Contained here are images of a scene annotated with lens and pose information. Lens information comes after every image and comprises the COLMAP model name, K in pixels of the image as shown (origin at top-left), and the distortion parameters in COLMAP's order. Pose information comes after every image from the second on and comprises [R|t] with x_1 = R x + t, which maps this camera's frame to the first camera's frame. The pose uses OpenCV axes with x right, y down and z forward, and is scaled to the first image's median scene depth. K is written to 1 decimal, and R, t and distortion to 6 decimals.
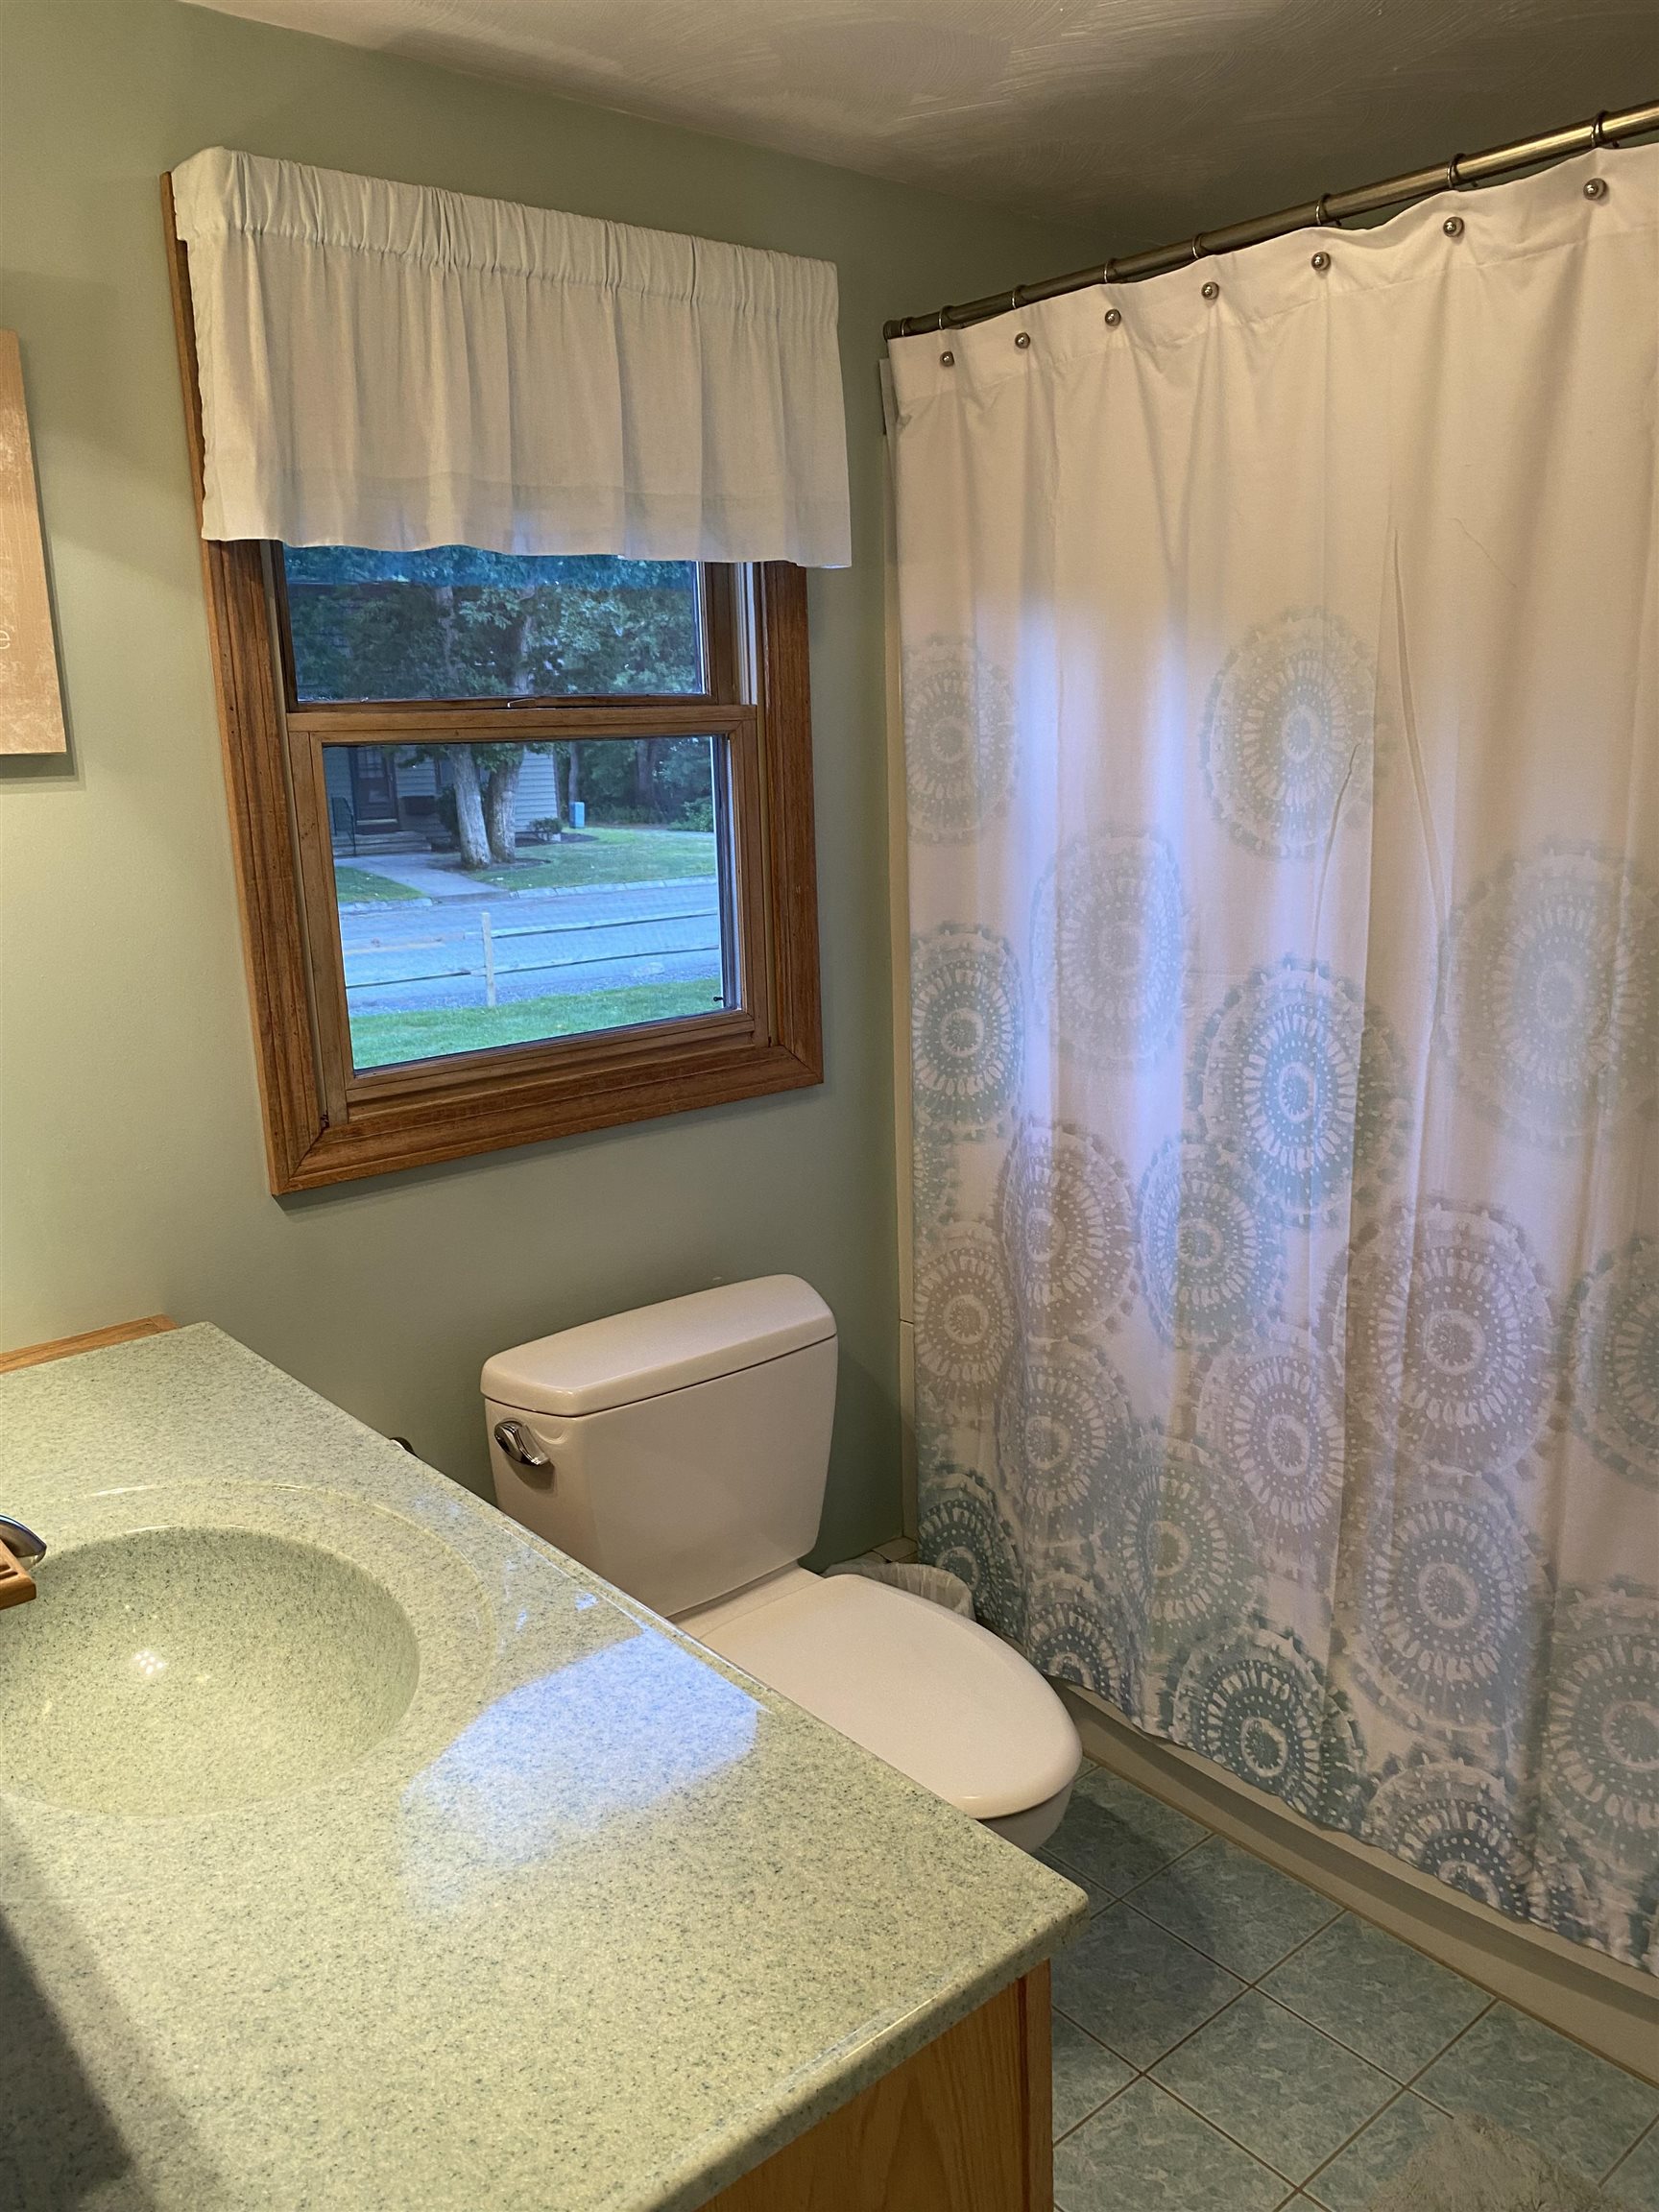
lens RADIAL K [[1697.2, 0, 810.7], [0, 1697.2, 1103.0], [0, 0, 1]] dist [0.008906, -0.016310]
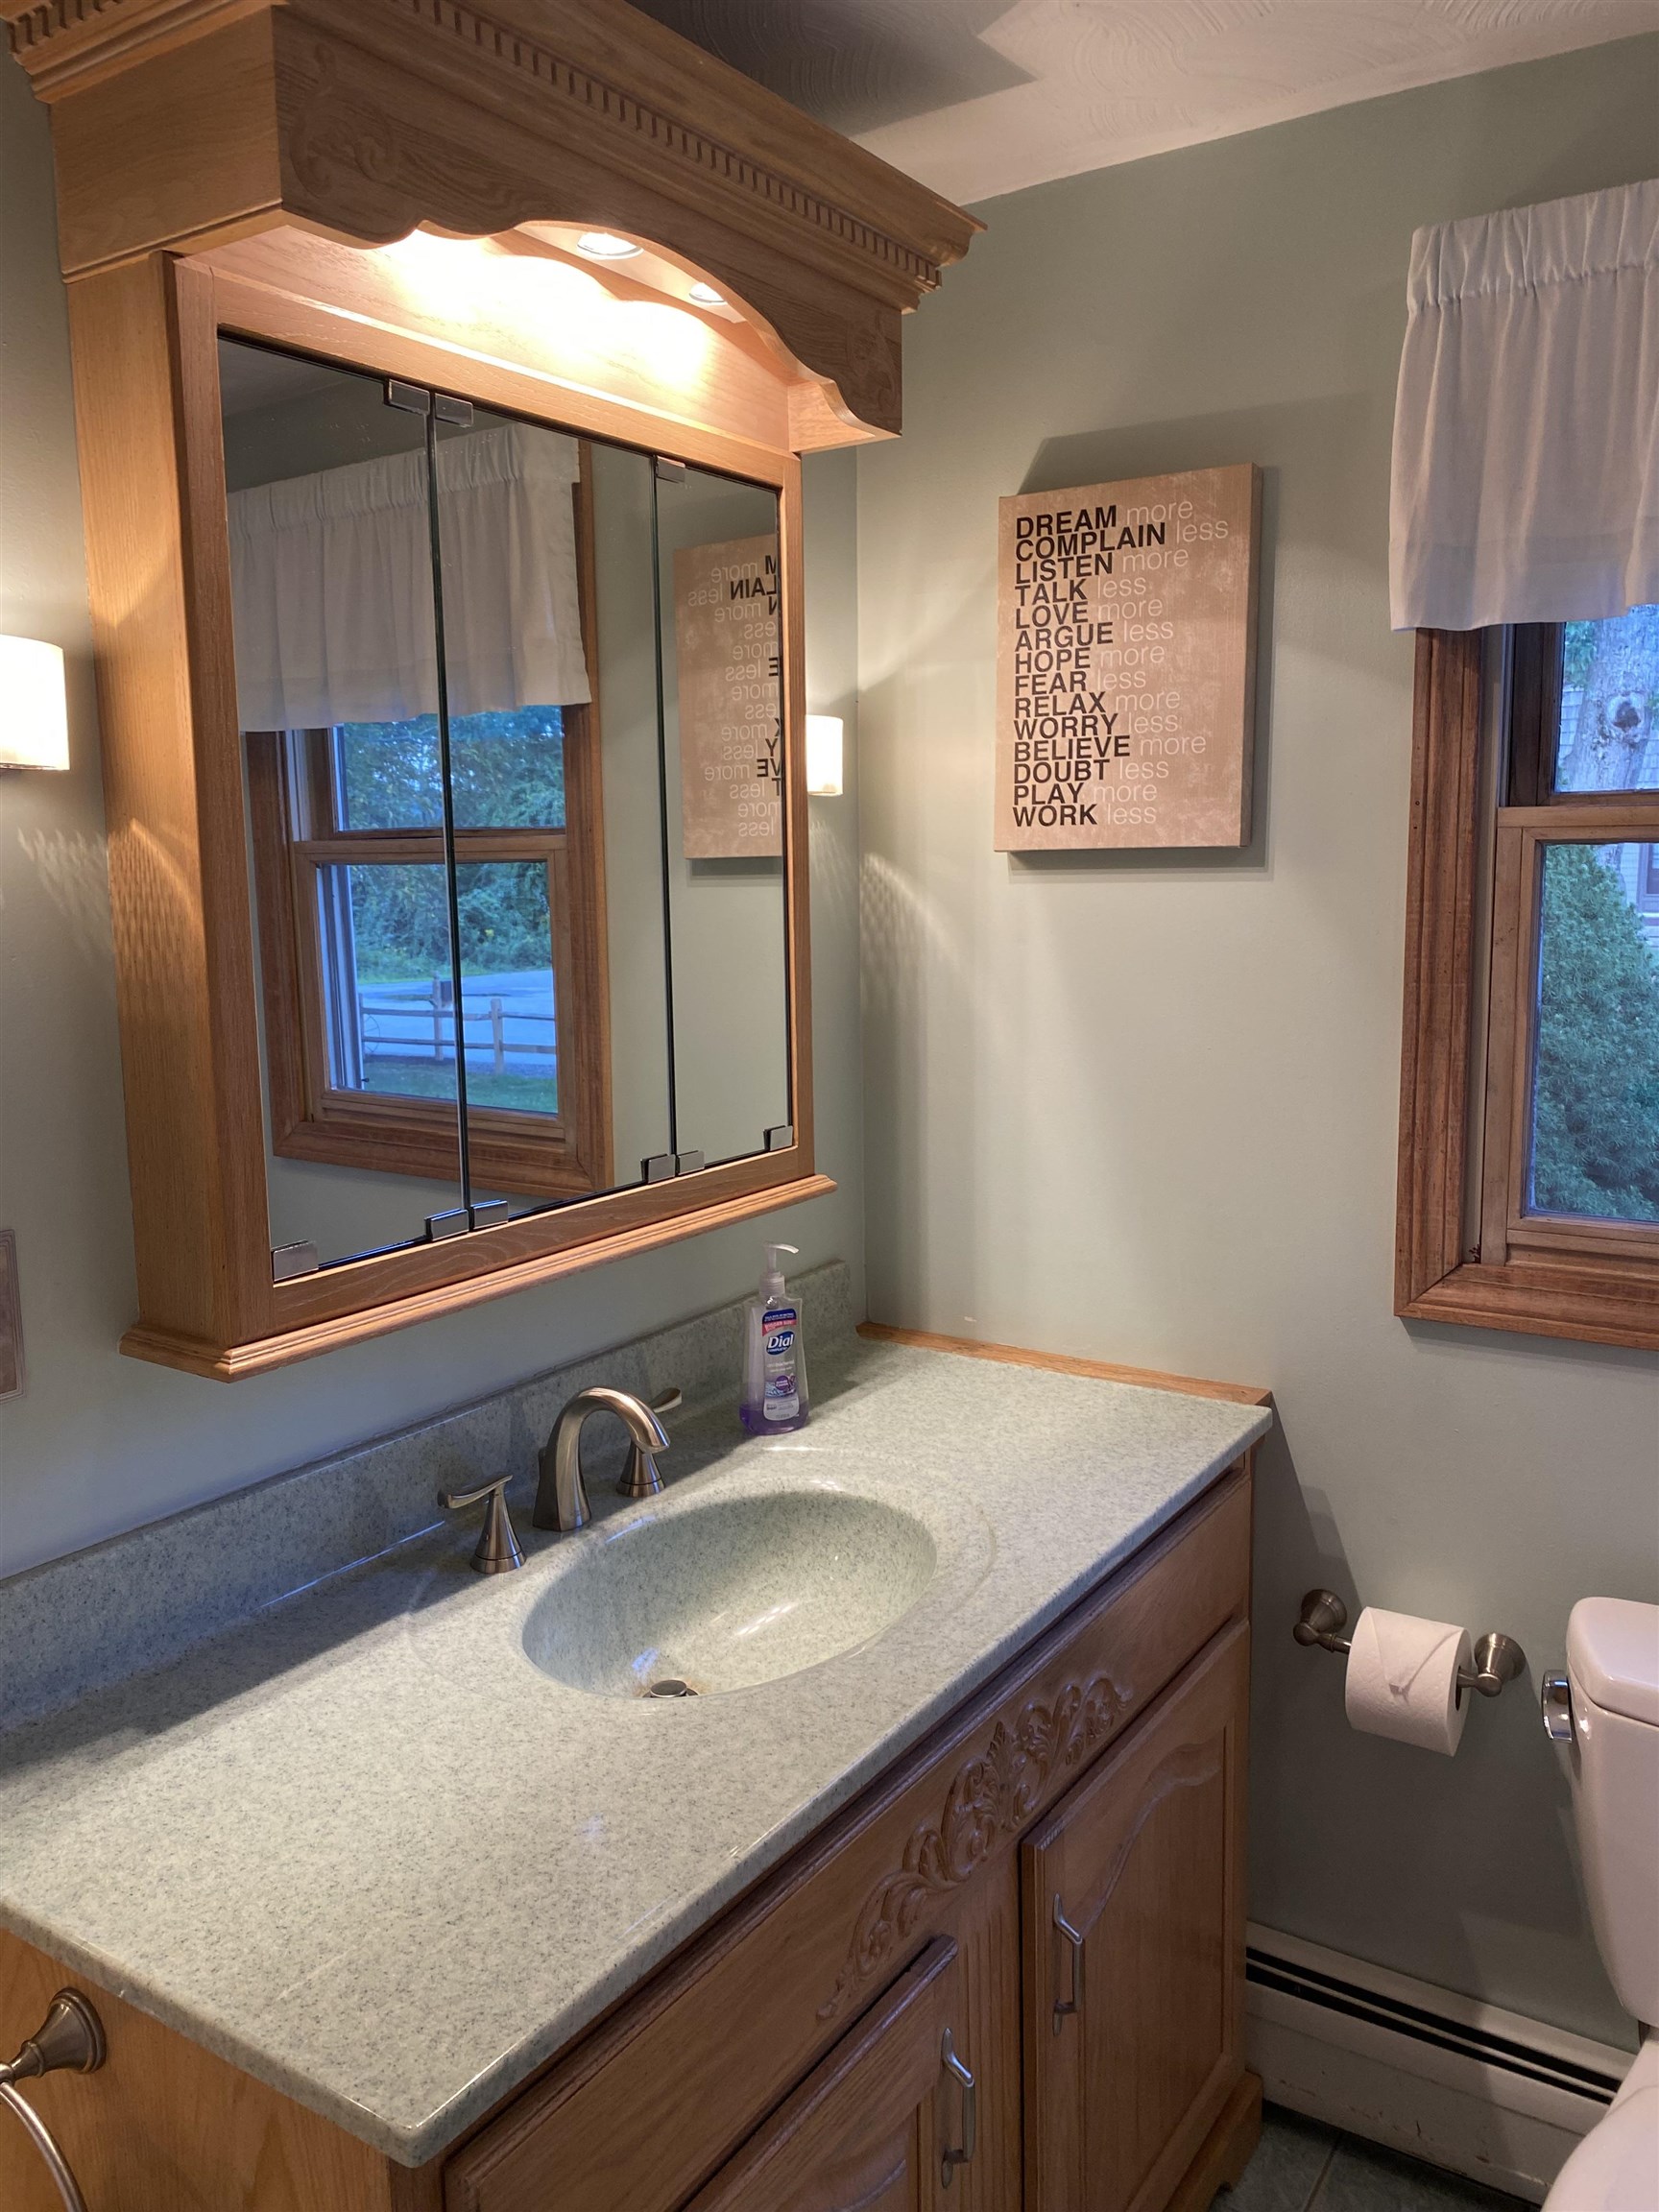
lens RADIAL K [[1697.2, 0, 811.0], [0, 1697.2, 1104.6], [0, 0, 1]] dist [0.008906, -0.016310]
pose [[0.271786, 0.172890, -0.946700, 0.515317], [-0.198961, 0.972572, 0.120495, -0.118769], [0.941566, 0.155608, 0.298729, 0.435593]]
